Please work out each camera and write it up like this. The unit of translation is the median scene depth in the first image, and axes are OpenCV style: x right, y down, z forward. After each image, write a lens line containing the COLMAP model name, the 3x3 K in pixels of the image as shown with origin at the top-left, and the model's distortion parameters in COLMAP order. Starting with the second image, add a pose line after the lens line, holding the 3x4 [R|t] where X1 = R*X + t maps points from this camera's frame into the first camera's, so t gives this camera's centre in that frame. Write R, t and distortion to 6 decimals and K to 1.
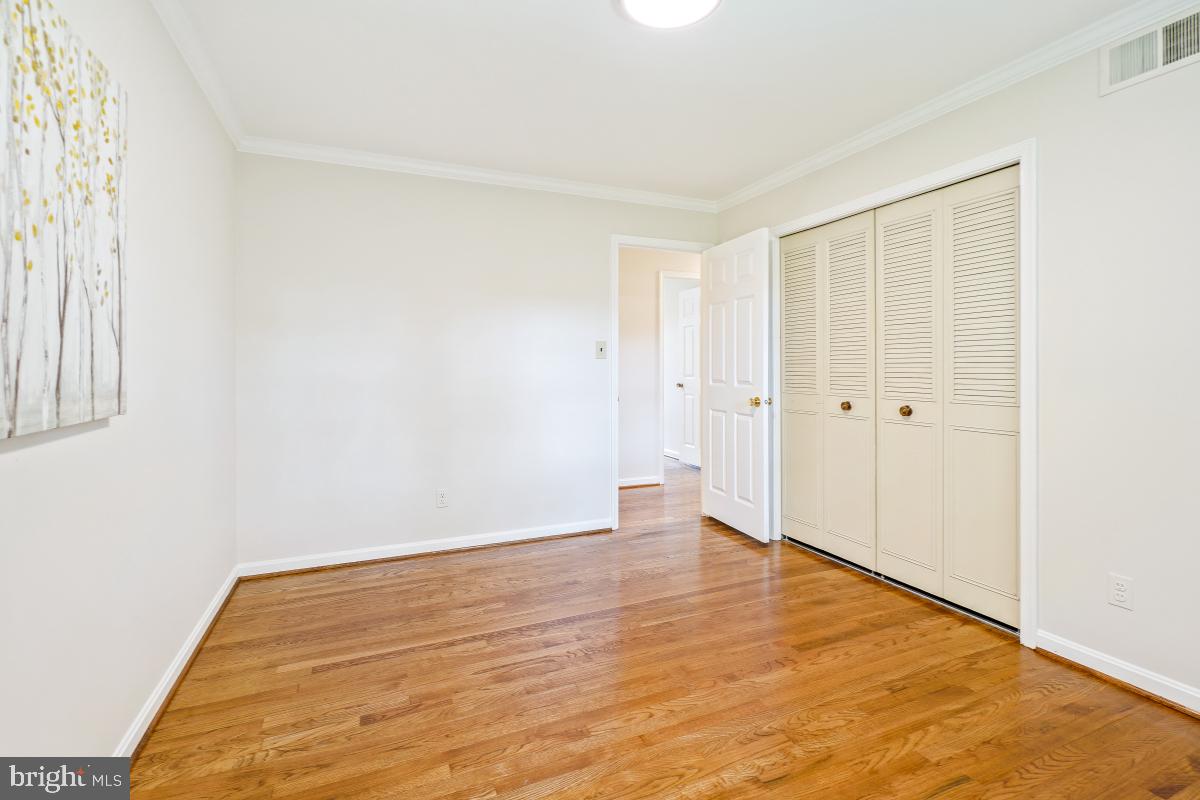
lens RADIAL K [[544.7, 0, 595.6], [0, 544.7, 366.0], [0, 0, 1]] dist [-0.001590, -0.000053]
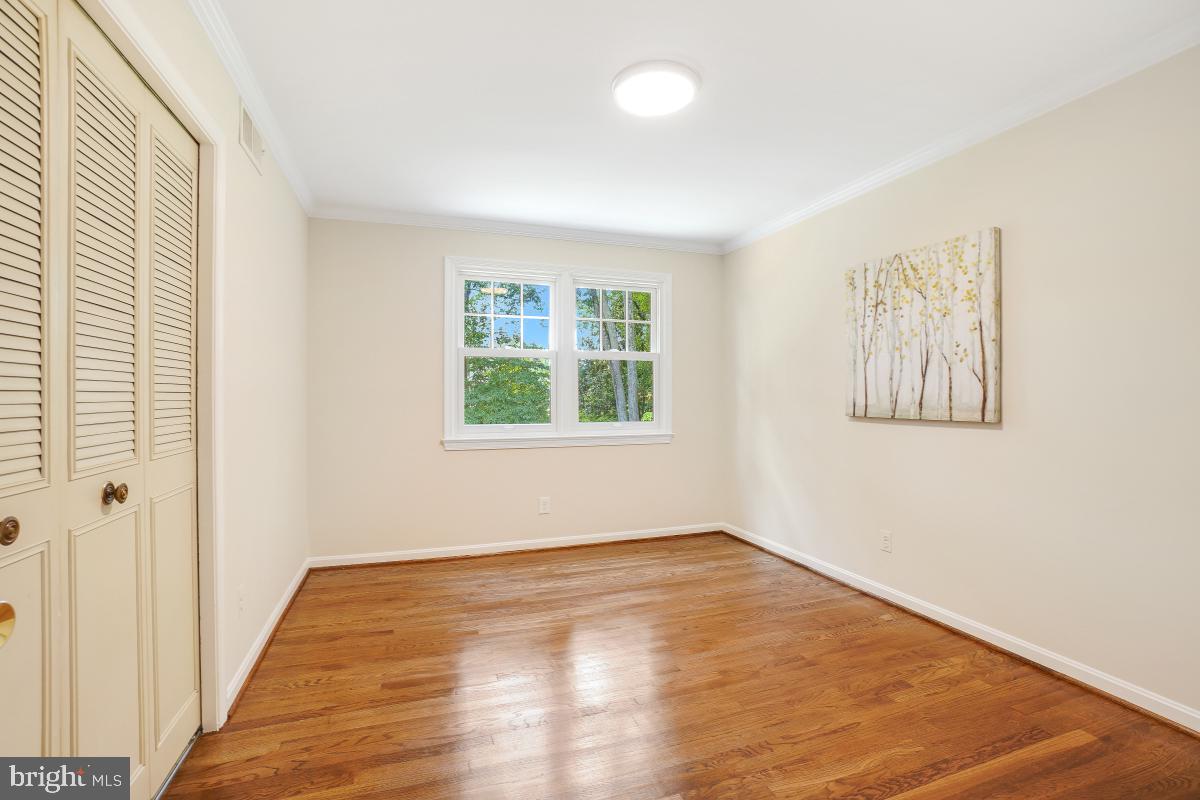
lens RADIAL K [[532.4, 0, 600.0], [0, 532.4, 400.0], [0, 0, 1]] dist [-0.002782, -0.000023]
pose [[-0.998120, 0.002682, 0.061226, 0.260089], [0.003295, 0.999945, 0.009922, -0.001161], [-0.061196, 0.010105, -0.998075, 3.076196]]
